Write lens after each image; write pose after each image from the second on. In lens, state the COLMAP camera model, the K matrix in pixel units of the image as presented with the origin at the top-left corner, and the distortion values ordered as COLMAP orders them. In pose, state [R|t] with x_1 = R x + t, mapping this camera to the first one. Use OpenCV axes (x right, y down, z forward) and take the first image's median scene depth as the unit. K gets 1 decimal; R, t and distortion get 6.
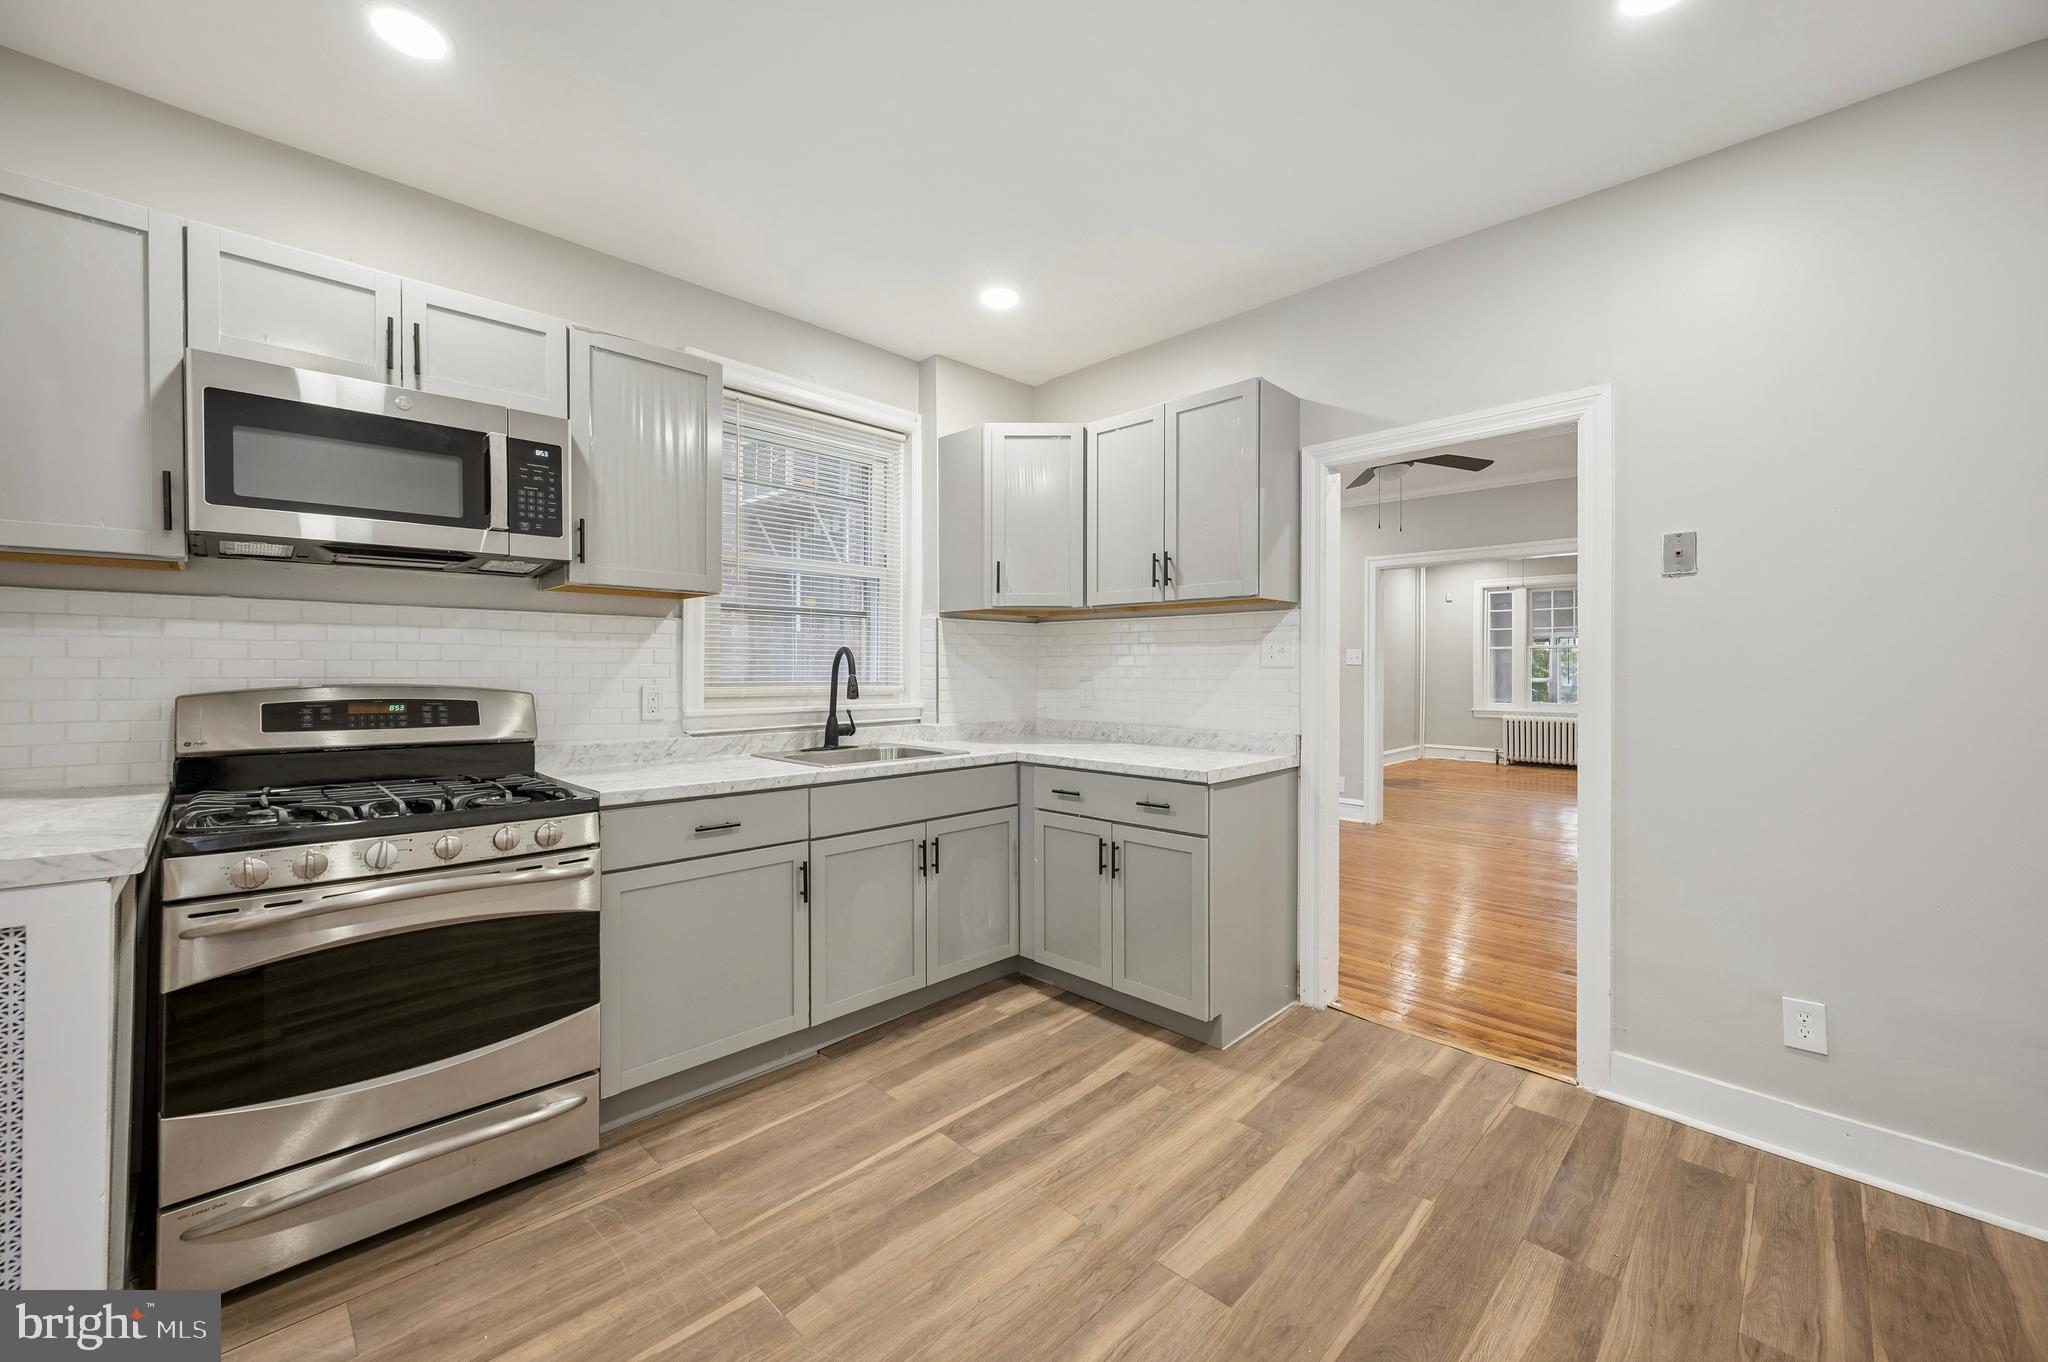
lens RADIAL K [[807.1, 0, 1020.7], [0, 807.1, 672.7], [0, 0, 1]] dist [-0.001029, 0.000008]
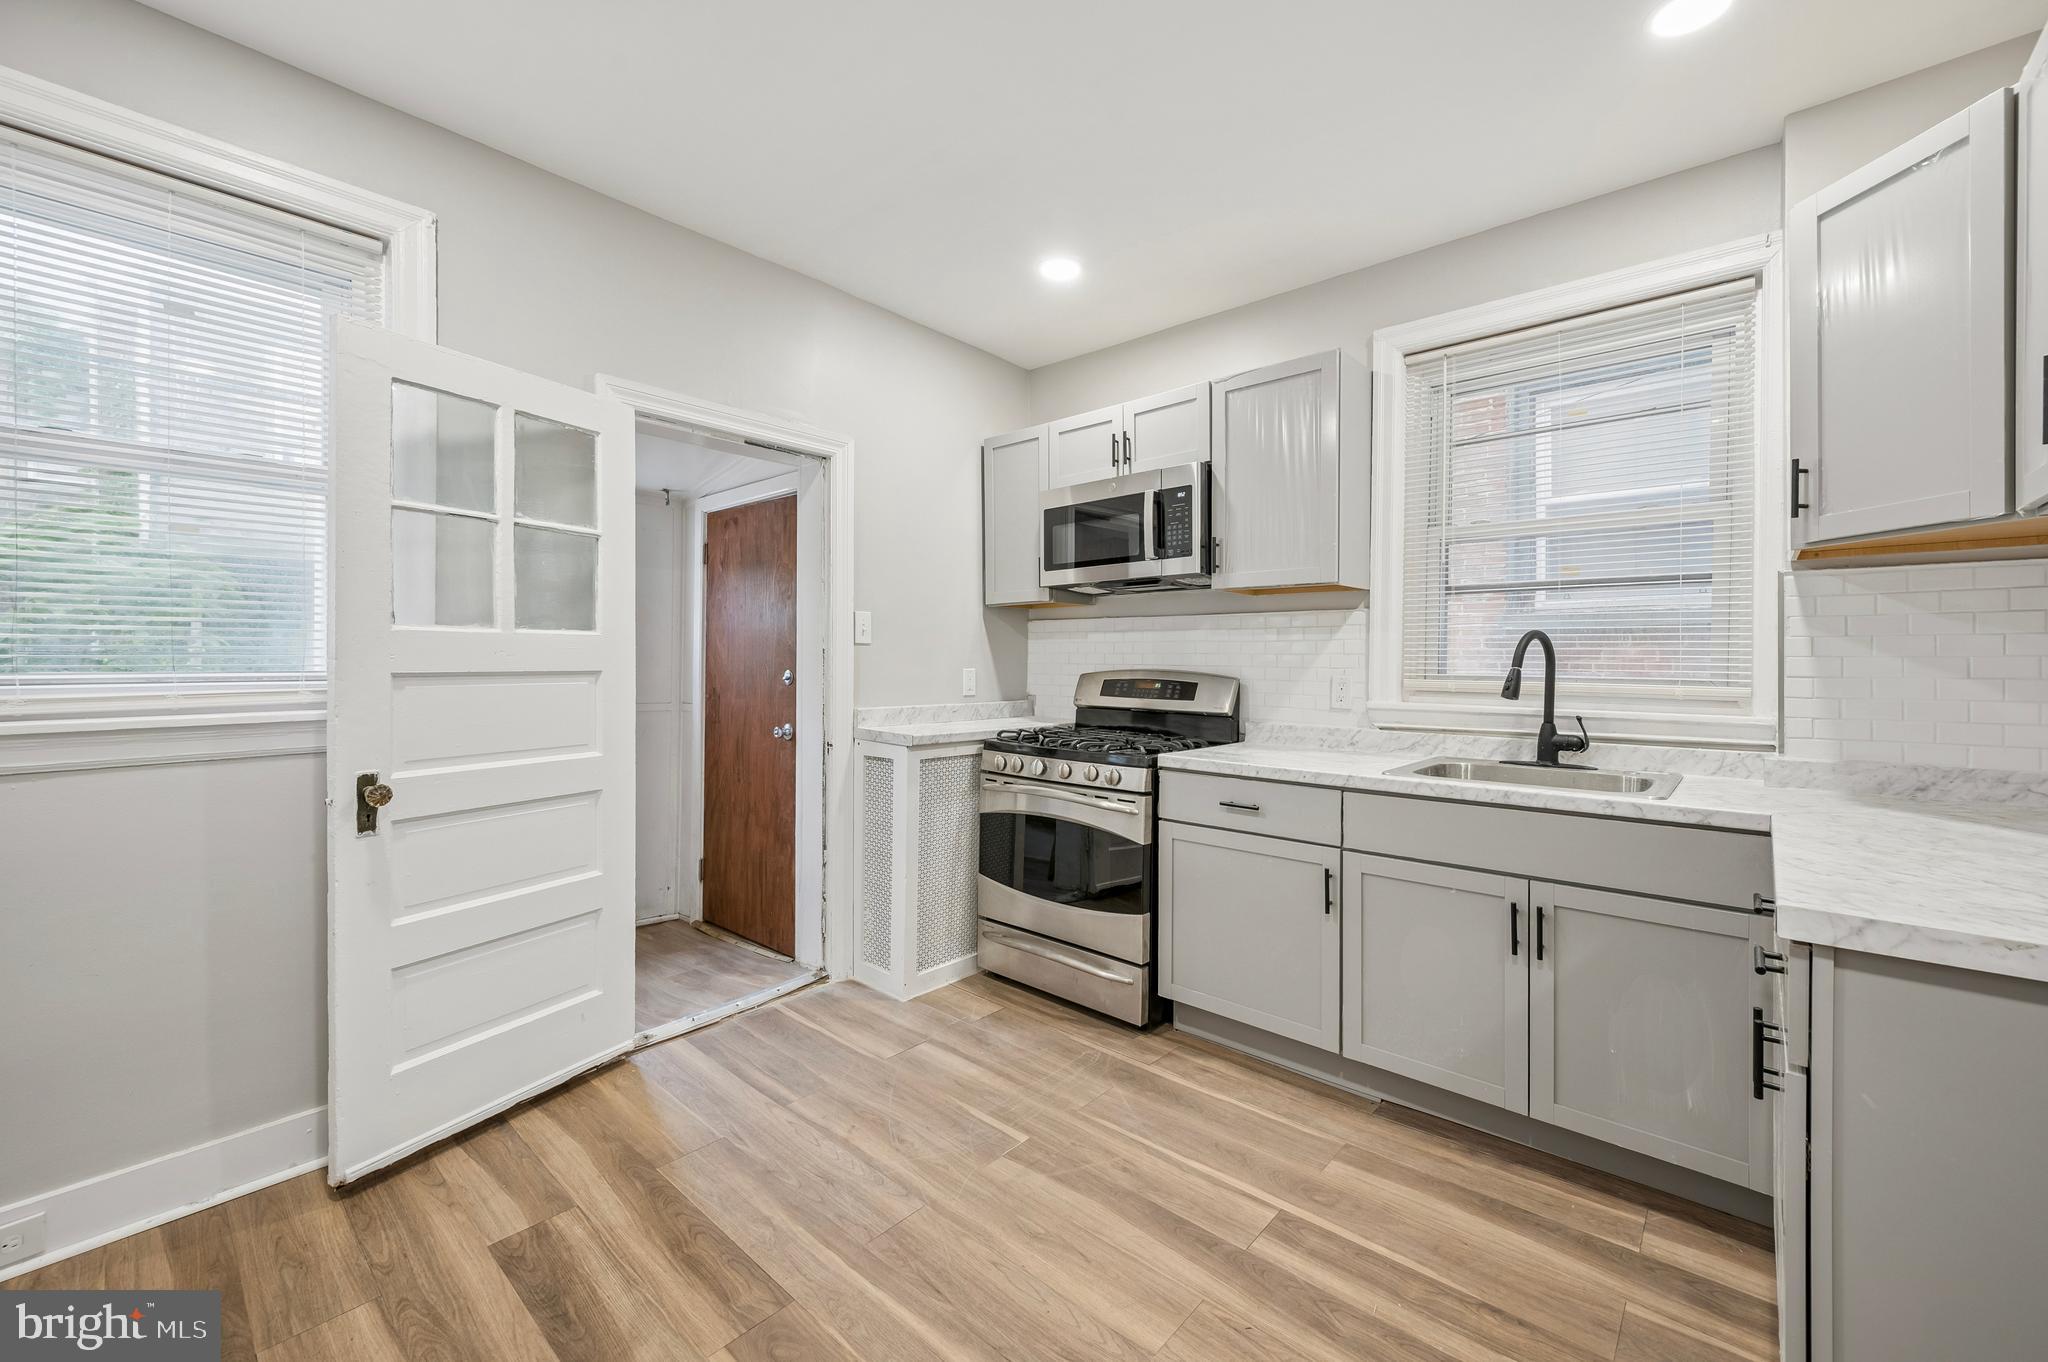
lens RADIAL K [[807.1, 0, 1020.1], [0, 807.1, 664.4], [0, 0, 1]] dist [-0.001029, 0.000008]
pose [[0.056538, 0.007709, -0.998371, 0.685782], [-0.006120, 0.999954, 0.007374, -0.004394], [0.998382, 0.005693, 0.056583, 0.650766]]
